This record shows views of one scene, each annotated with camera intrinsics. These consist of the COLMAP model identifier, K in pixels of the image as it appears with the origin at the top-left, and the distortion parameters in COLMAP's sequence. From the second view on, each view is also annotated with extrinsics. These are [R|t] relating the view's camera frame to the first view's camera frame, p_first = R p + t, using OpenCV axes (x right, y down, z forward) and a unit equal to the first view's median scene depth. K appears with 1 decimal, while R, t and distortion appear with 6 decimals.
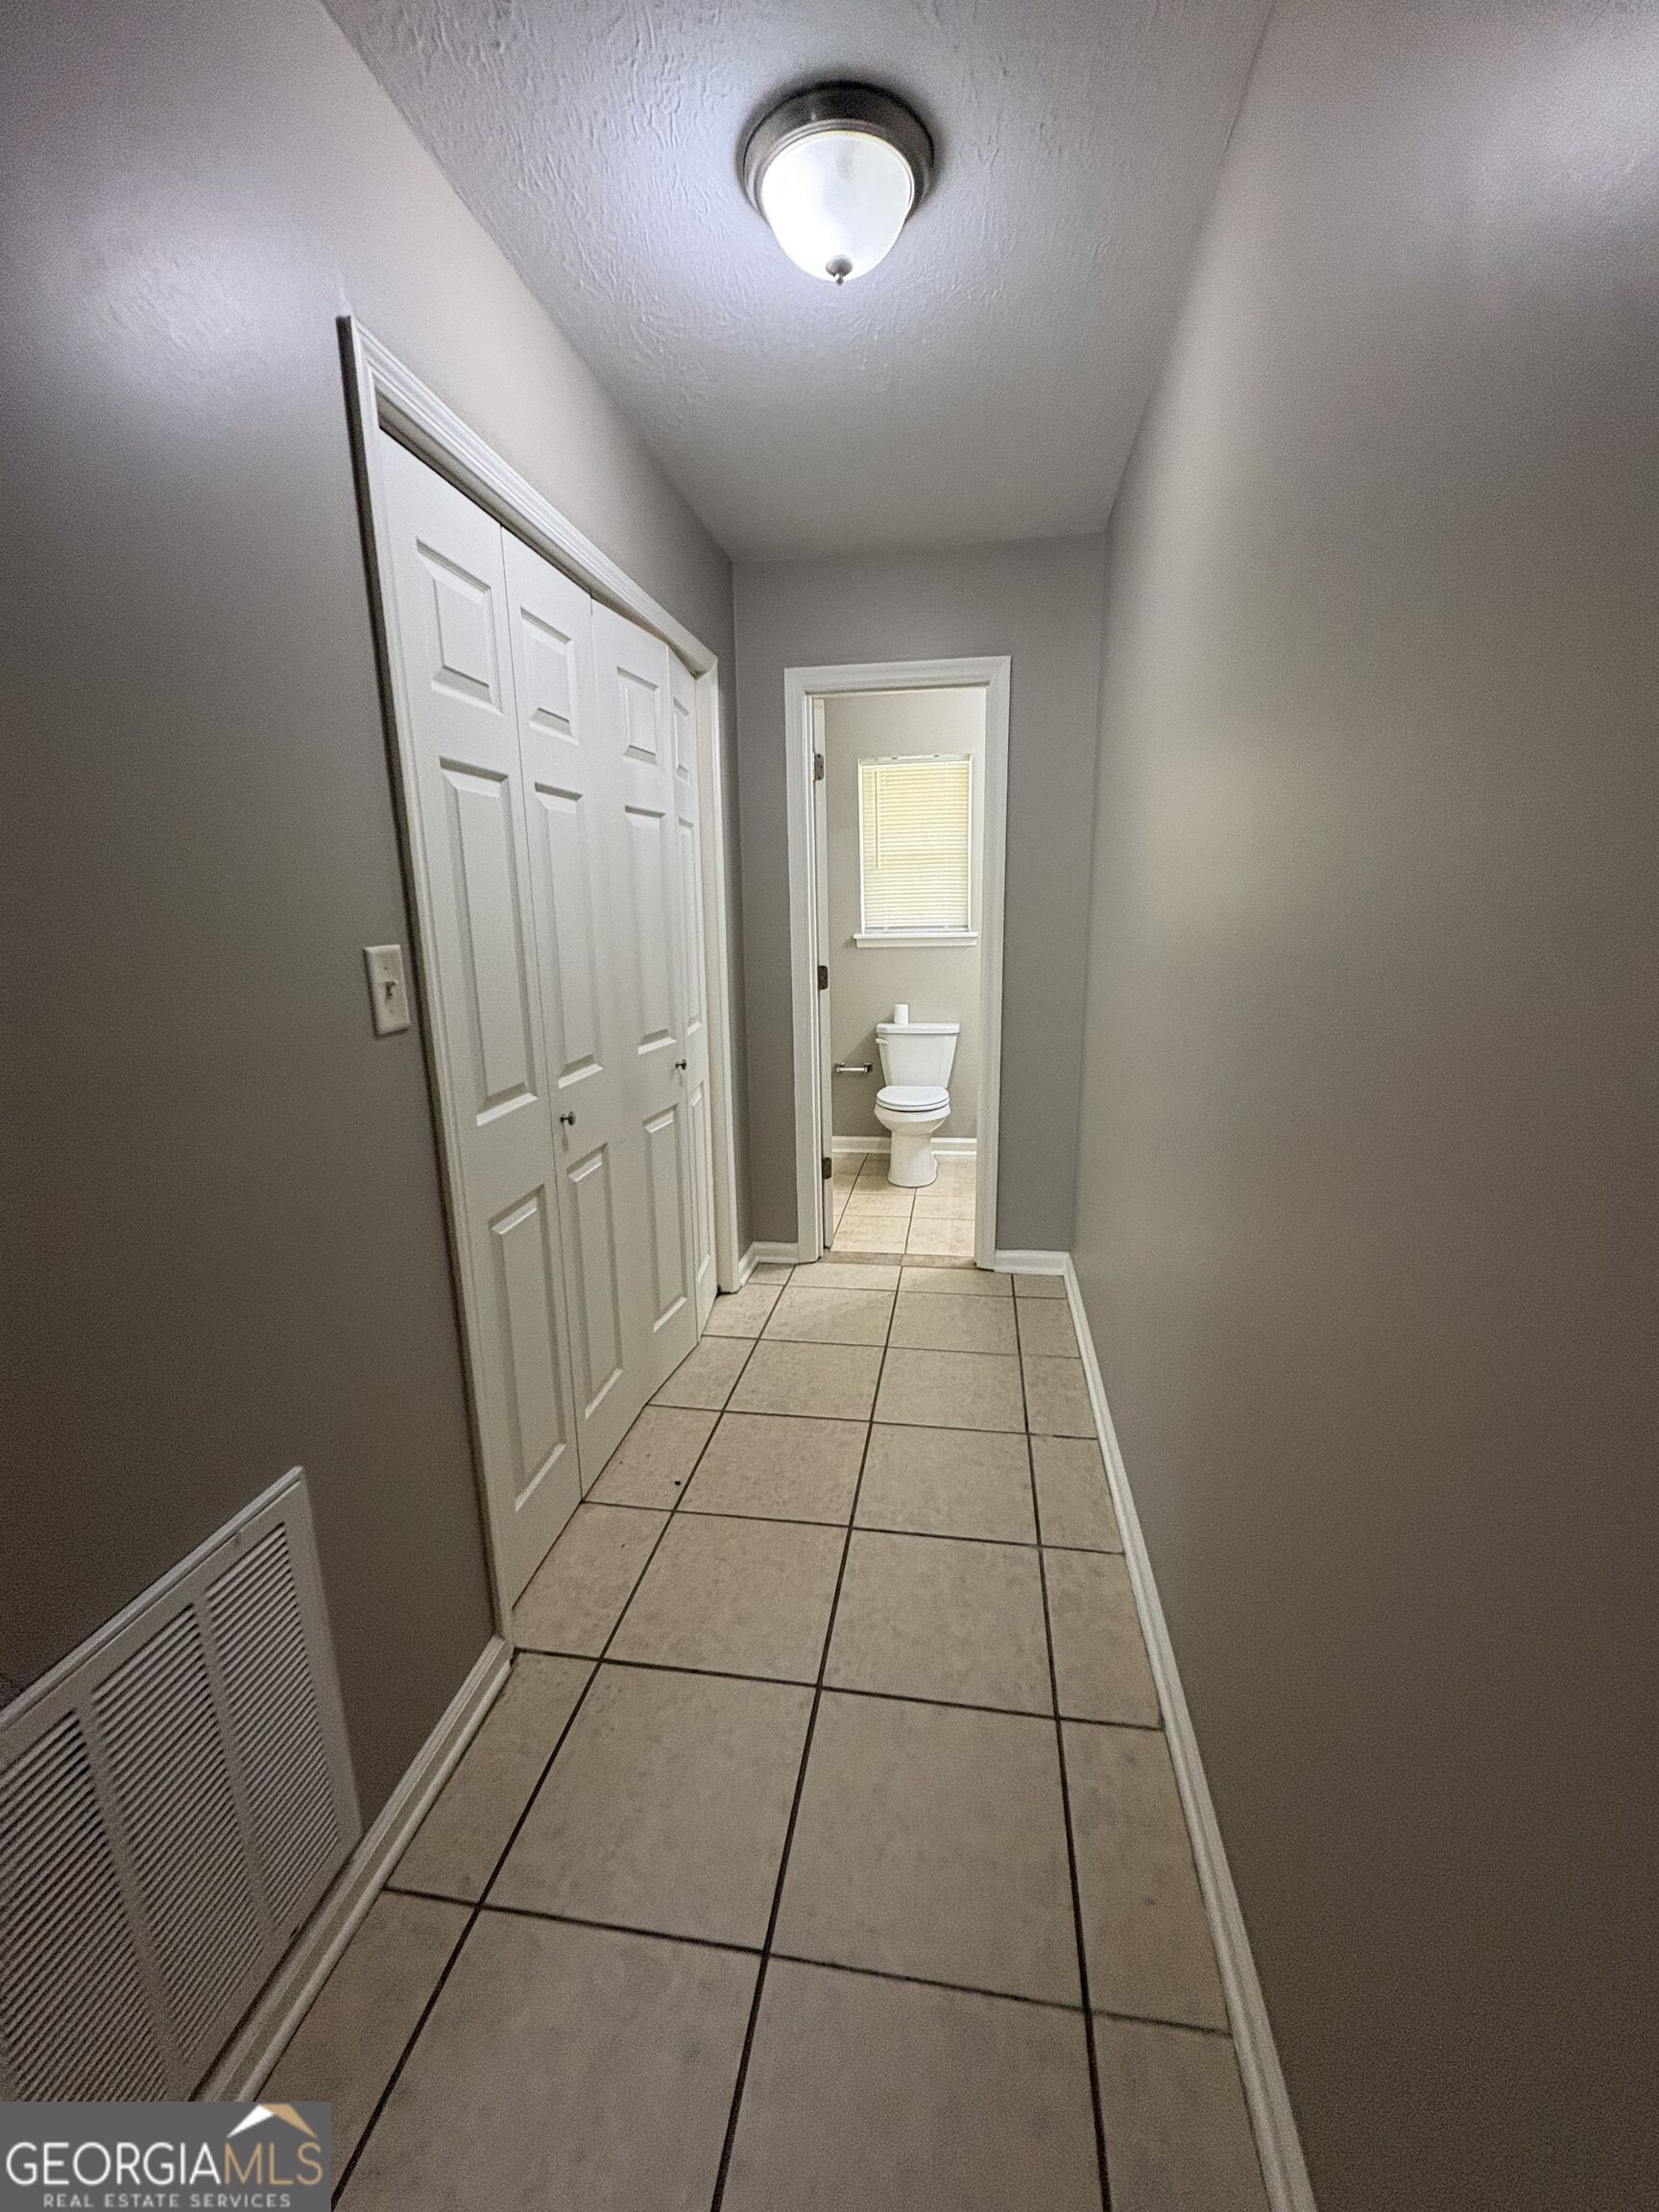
lens RADIAL K [[886.3, 0, 829.5], [0, 886.3, 1106.0], [0, 0, 1]] dist [0.021059, 0.000065]
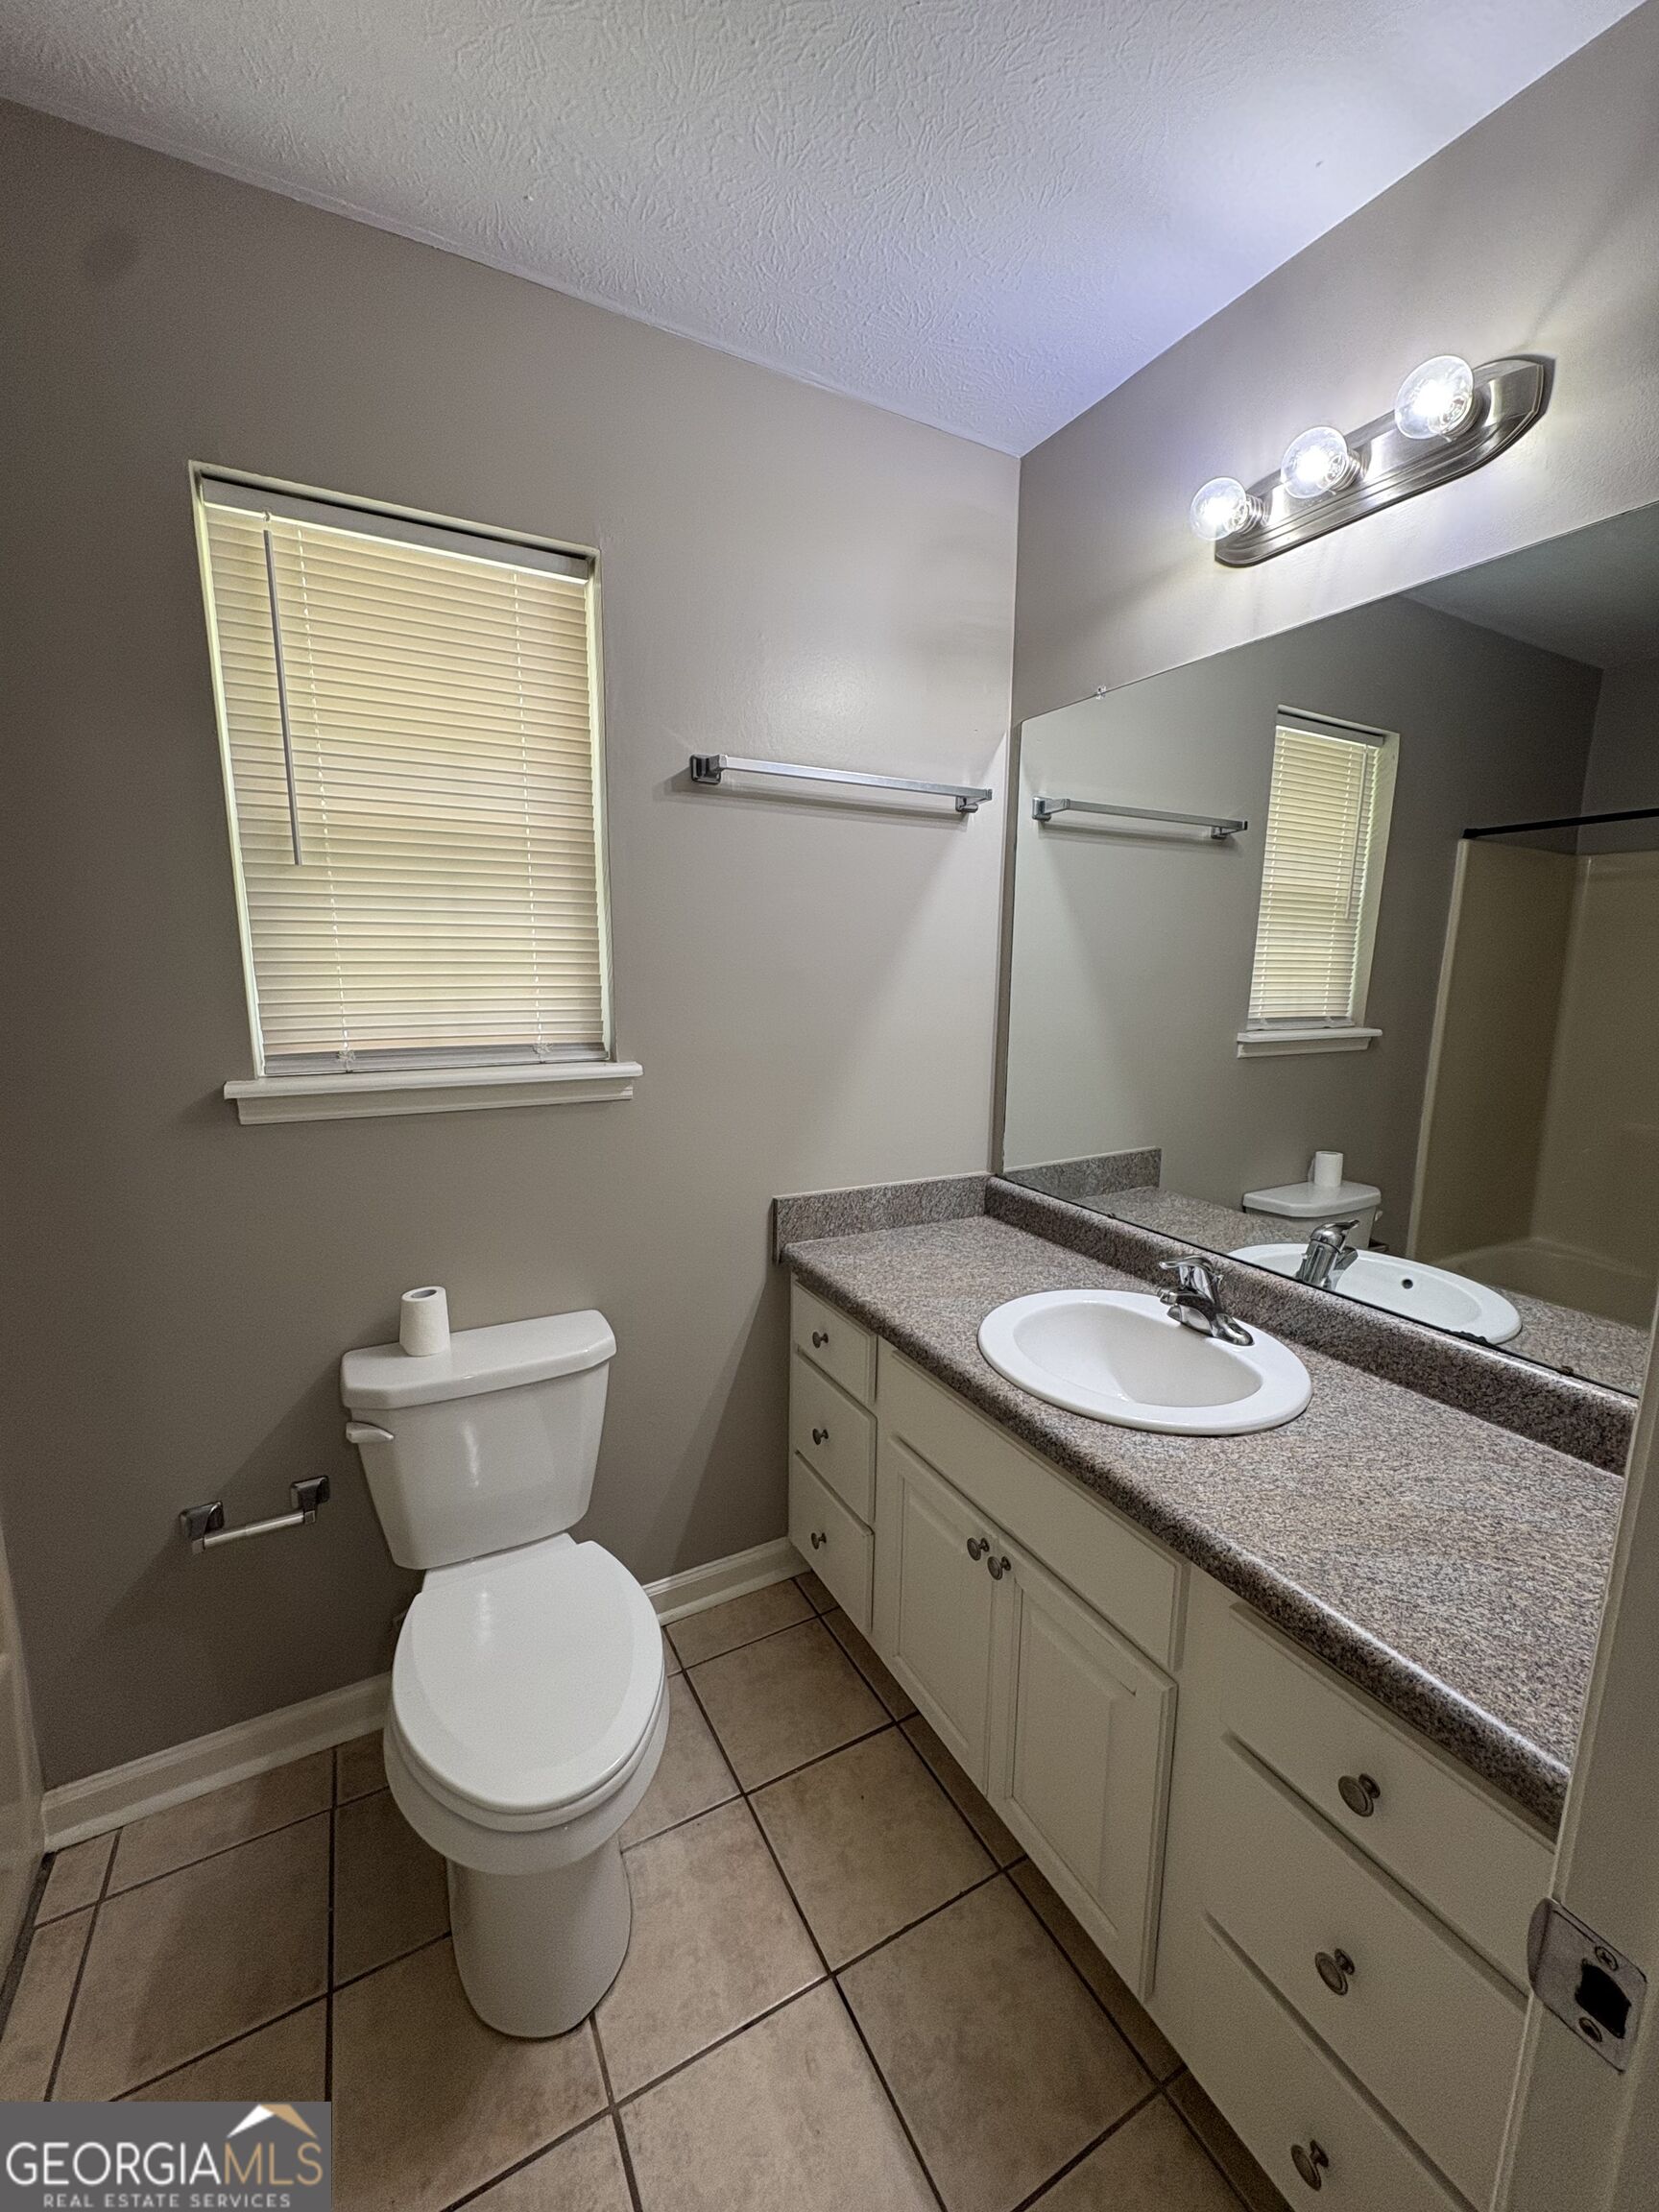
lens RADIAL K [[886.3, 0, 829.5], [0, 886.3, 1106.0], [0, 0, 1]] dist [0.021059, 0.000065]
pose [[0.796185, -0.075689, 0.600301, 0.009303], [0.101821, 0.994756, -0.009623, -0.163565], [-0.596424, 0.068785, 0.799716, 0.651346]]
